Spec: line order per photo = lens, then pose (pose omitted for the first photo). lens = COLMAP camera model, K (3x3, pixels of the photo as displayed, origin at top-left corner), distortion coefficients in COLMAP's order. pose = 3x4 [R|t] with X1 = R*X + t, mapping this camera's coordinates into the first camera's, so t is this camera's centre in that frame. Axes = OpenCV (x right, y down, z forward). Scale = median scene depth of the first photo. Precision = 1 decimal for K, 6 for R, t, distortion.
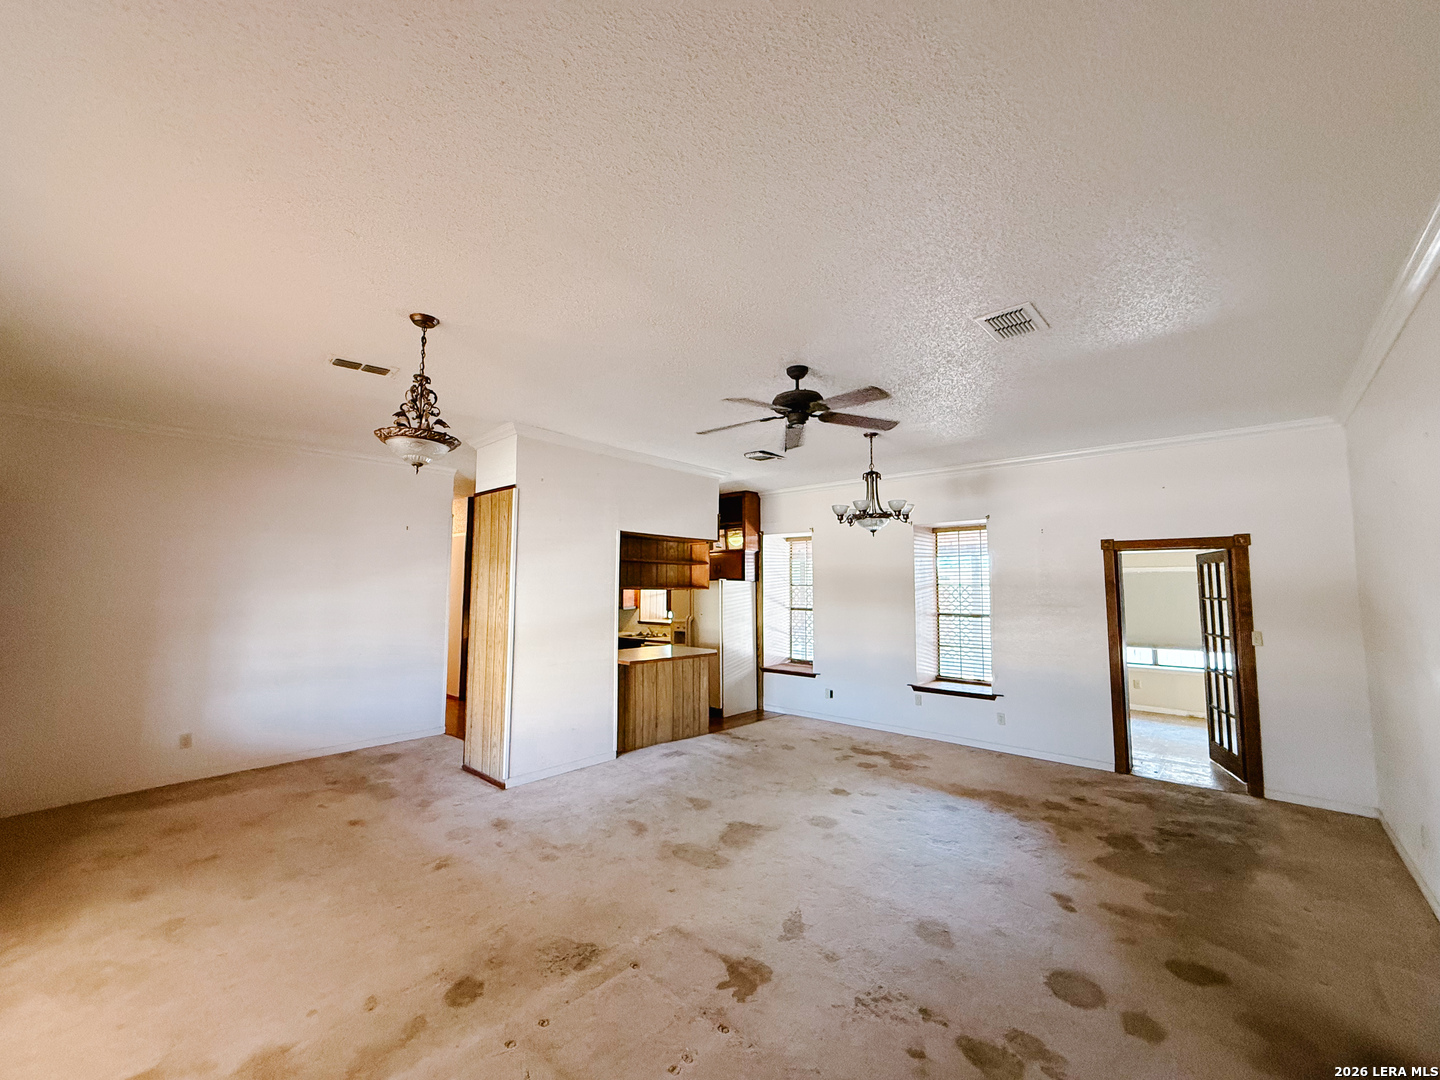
lens RADIAL K [[574.4, 0, 714.5], [0, 574.4, 541.2], [0, 0, 1]] dist [0.000065, 0.000237]
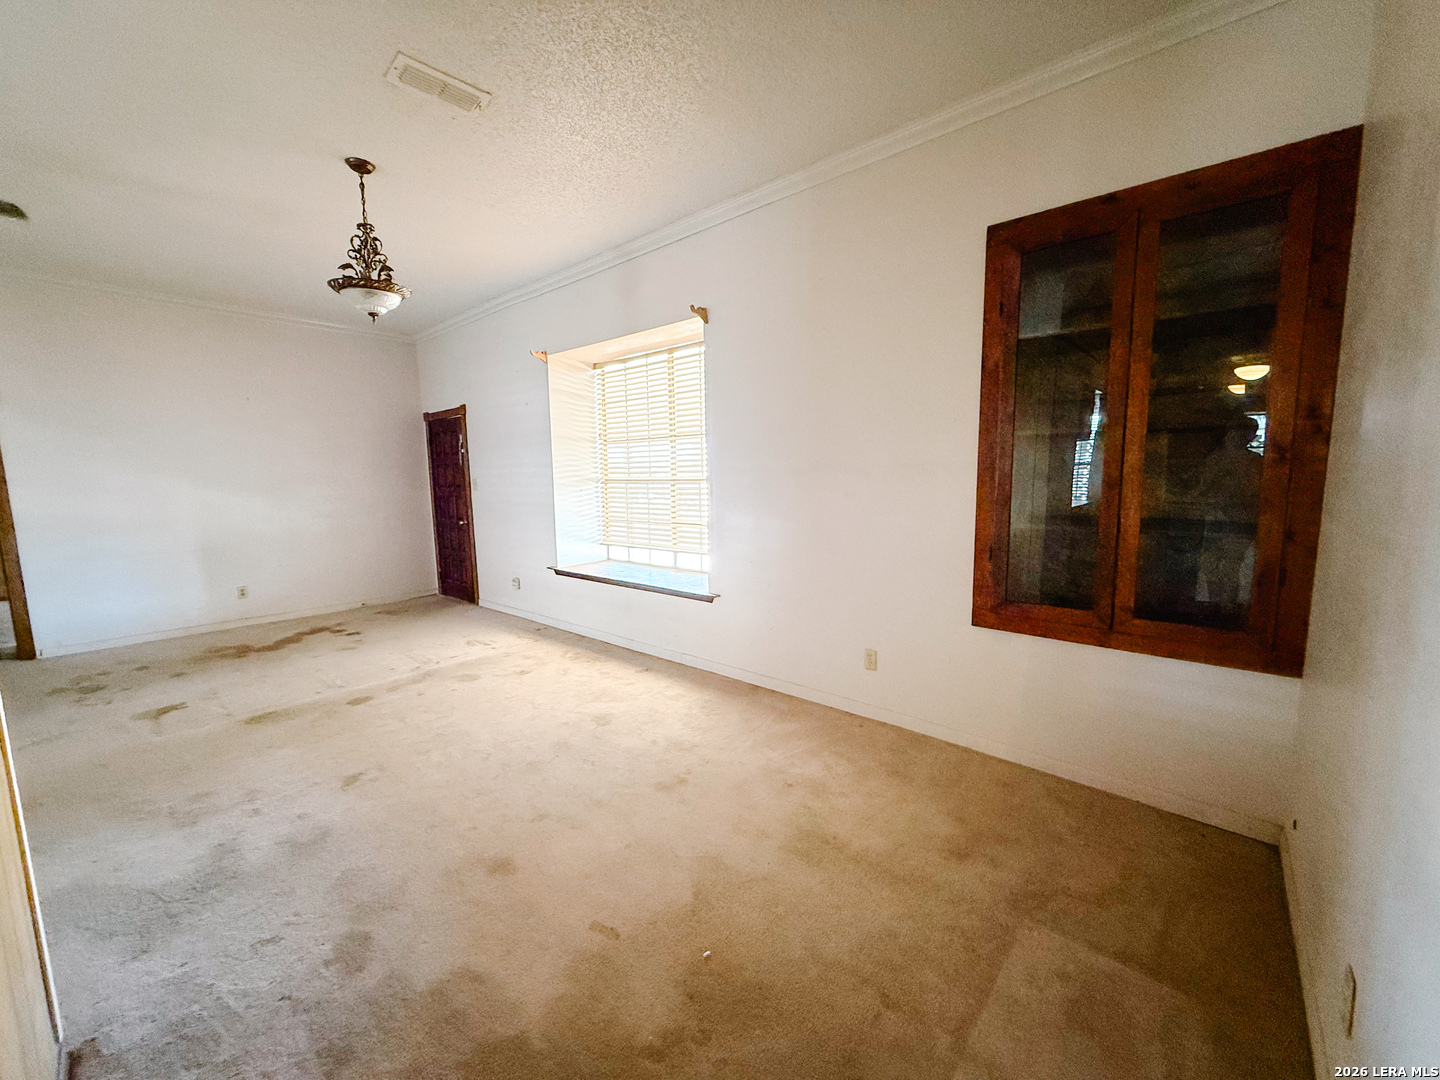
lens RADIAL K [[574.4, 0, 714.5], [0, 574.4, 541.2], [0, 0, 1]] dist [0.000065, 0.000237]
pose [[-0.999883, 0.012618, -0.008699, -0.658489], [0.012275, 0.999187, 0.038398, 0.147822], [0.009176, 0.038286, -0.999225, 1.210412]]
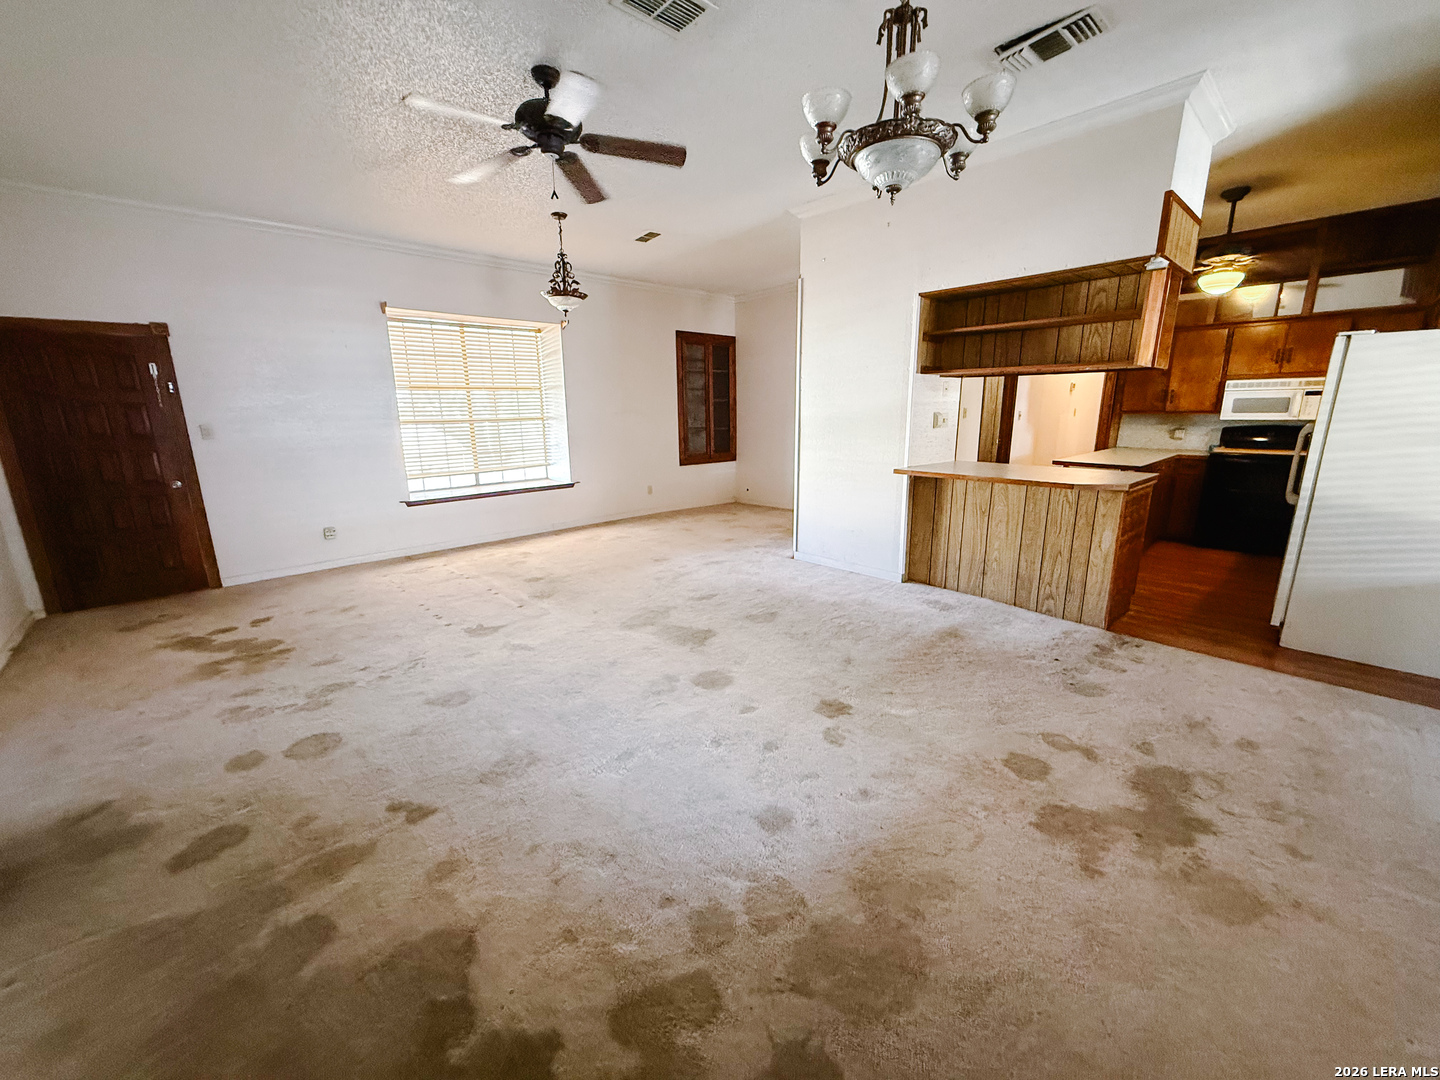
lens RADIAL K [[572.0, 0, 715.3], [0, 572.0, 541.4], [0, 0, 1]] dist [-0.000581, -0.000074]
pose [[-0.086397, 0.222397, -0.971121, 0.729955], [0.095778, 0.972104, 0.214102, 0.123298], [0.991646, -0.074514, -0.105287, 0.907507]]
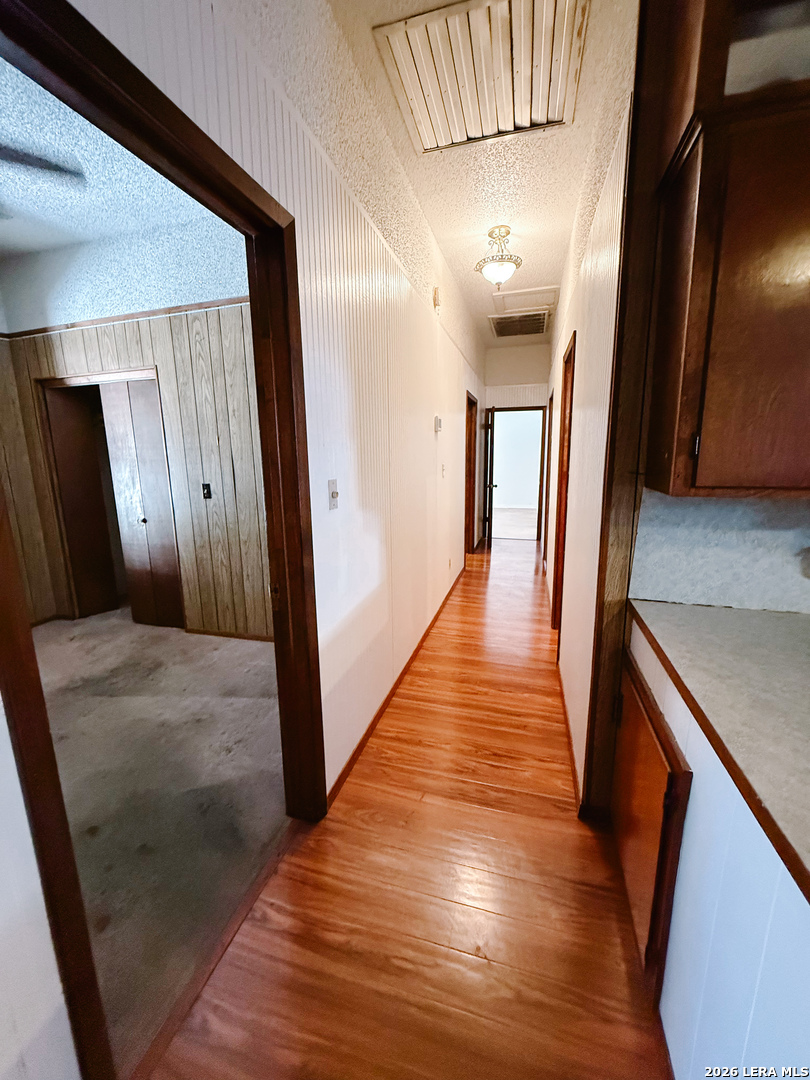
lens RADIAL K [[429.0, 0, 403.7], [0, 429.0, 538.5], [0, 0, 1]] dist [-0.000581, -0.000074]
pose [[0.440073, 0.154027, -0.884653, -0.549707], [0.093125, 0.972038, 0.215567, 0.165744], [0.893120, -0.177249, 0.413424, 1.474961]]
